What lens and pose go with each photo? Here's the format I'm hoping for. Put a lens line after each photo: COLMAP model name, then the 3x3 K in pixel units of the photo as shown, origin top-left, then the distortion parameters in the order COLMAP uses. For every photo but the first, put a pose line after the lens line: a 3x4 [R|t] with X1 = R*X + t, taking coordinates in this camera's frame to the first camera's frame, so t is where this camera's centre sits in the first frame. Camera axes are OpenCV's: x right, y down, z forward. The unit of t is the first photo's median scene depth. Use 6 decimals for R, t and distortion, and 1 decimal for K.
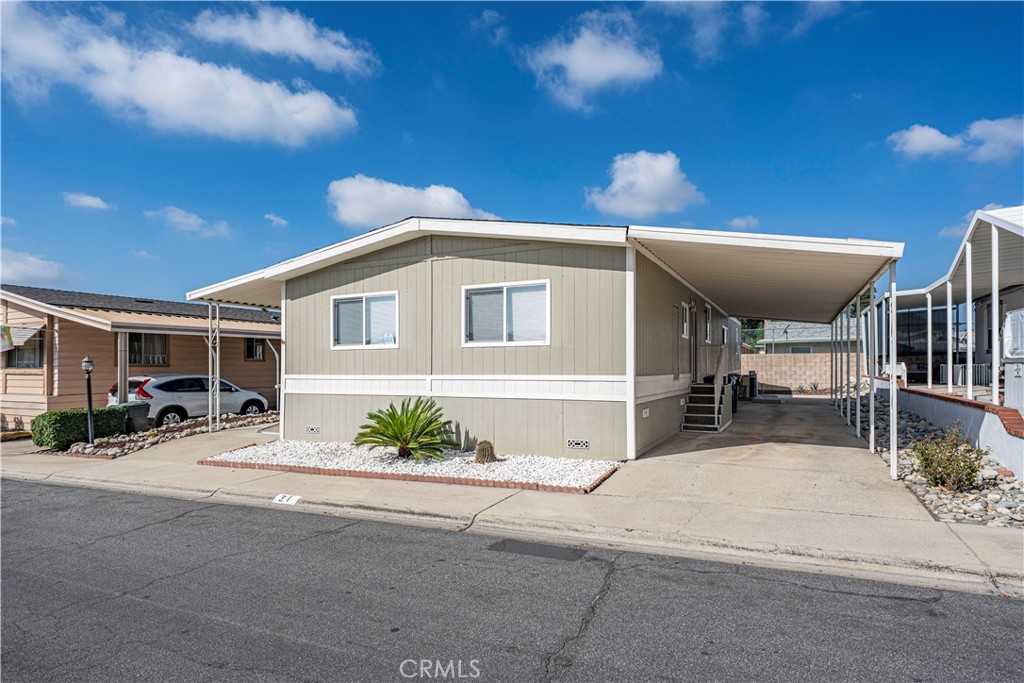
lens RADIAL K [[587.7, 0, 518.8], [0, 587.7, 369.0], [0, 0, 1]] dist [0.001041, 0.000609]
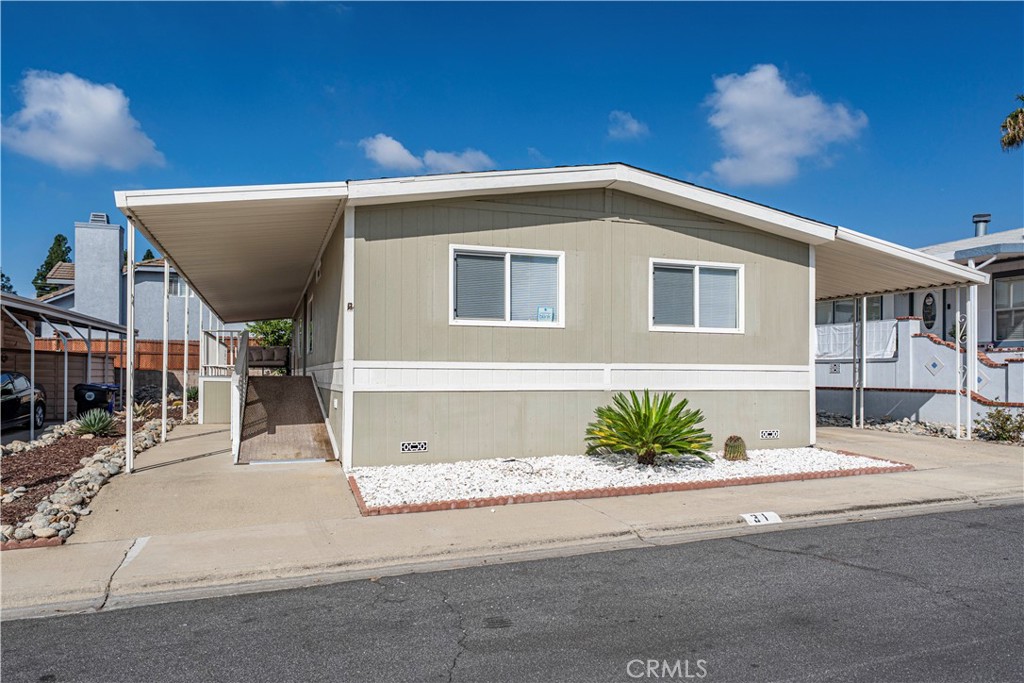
lens RADIAL K [[685.3, 0, 518.2], [0, 685.3, 380.1], [0, 0, 1]] dist [0.008382, -0.002687]
pose [[0.694426, 0.000115, 0.719564, -0.782180], [-0.005853, 0.999968, 0.005489, 0.024058], [-0.719540, -0.008023, 0.694405, 0.379163]]
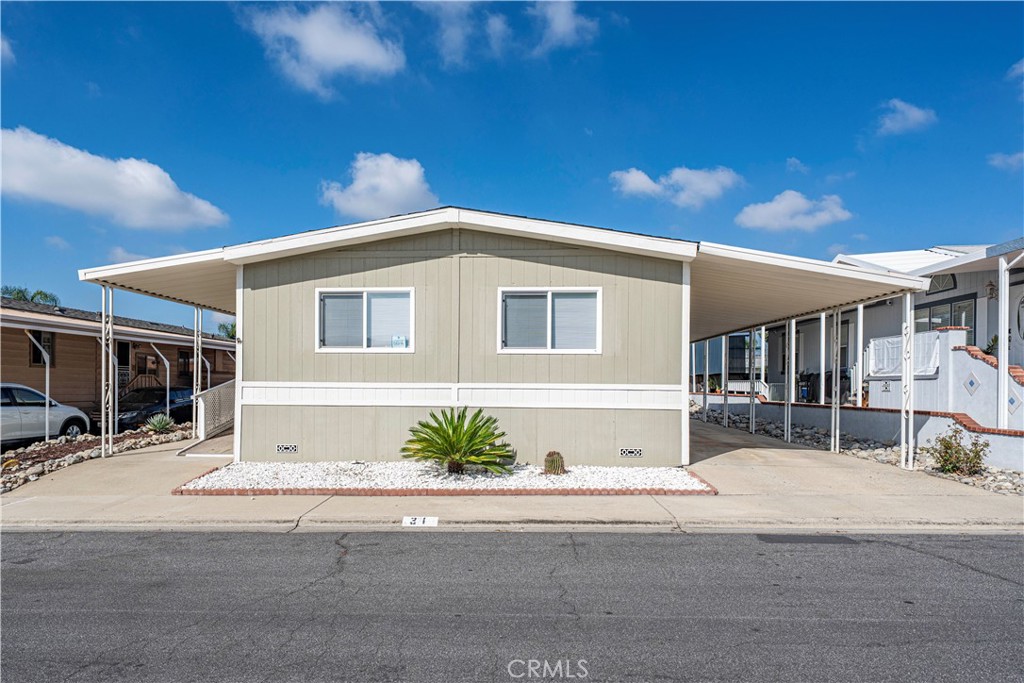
lens RADIAL K [[634.7, 0, 494.6], [0, 634.7, 399.2], [0, 0, 1]] dist [0.005598, -0.003456]
pose [[0.925719, 0.003639, 0.378195, -0.402337], [-0.010406, 0.999820, 0.015851, 0.016012], [-0.378069, -0.018609, 0.925590, 0.059761]]
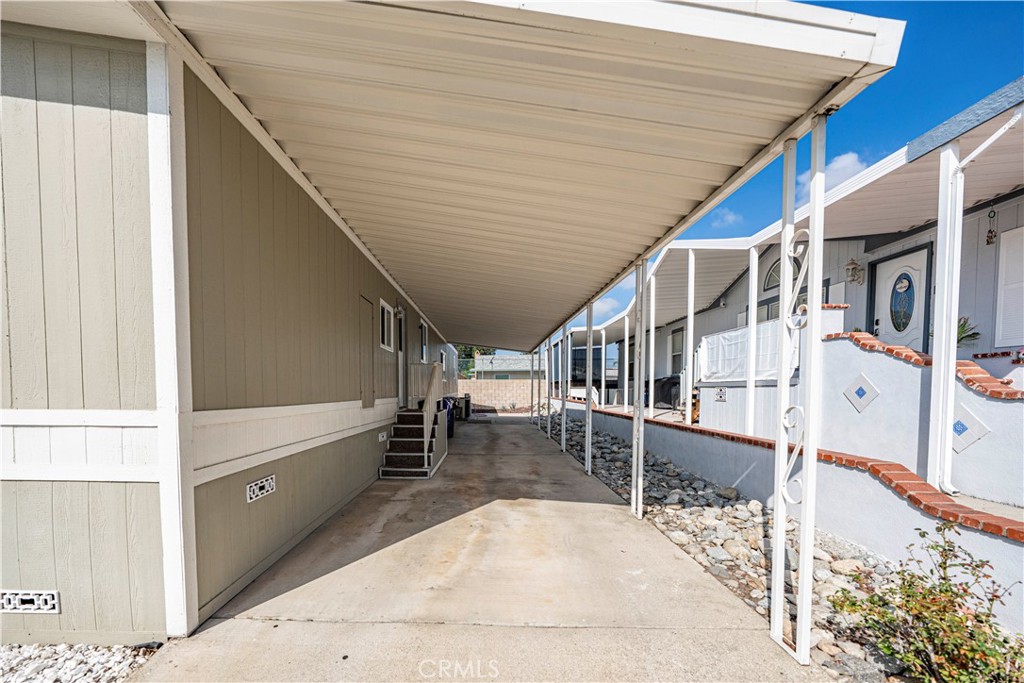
lens RADIAL K [[407.1, 0, 482.7], [0, 407.1, 412.4], [0, 0, 1]] dist [-0.011935, 0.000449]
pose [[0.912807, -0.018522, 0.407971, 0.193437], [-0.002305, 0.998721, 0.050501, -0.000800], [-0.408384, -0.047038, 0.911597, 0.505781]]
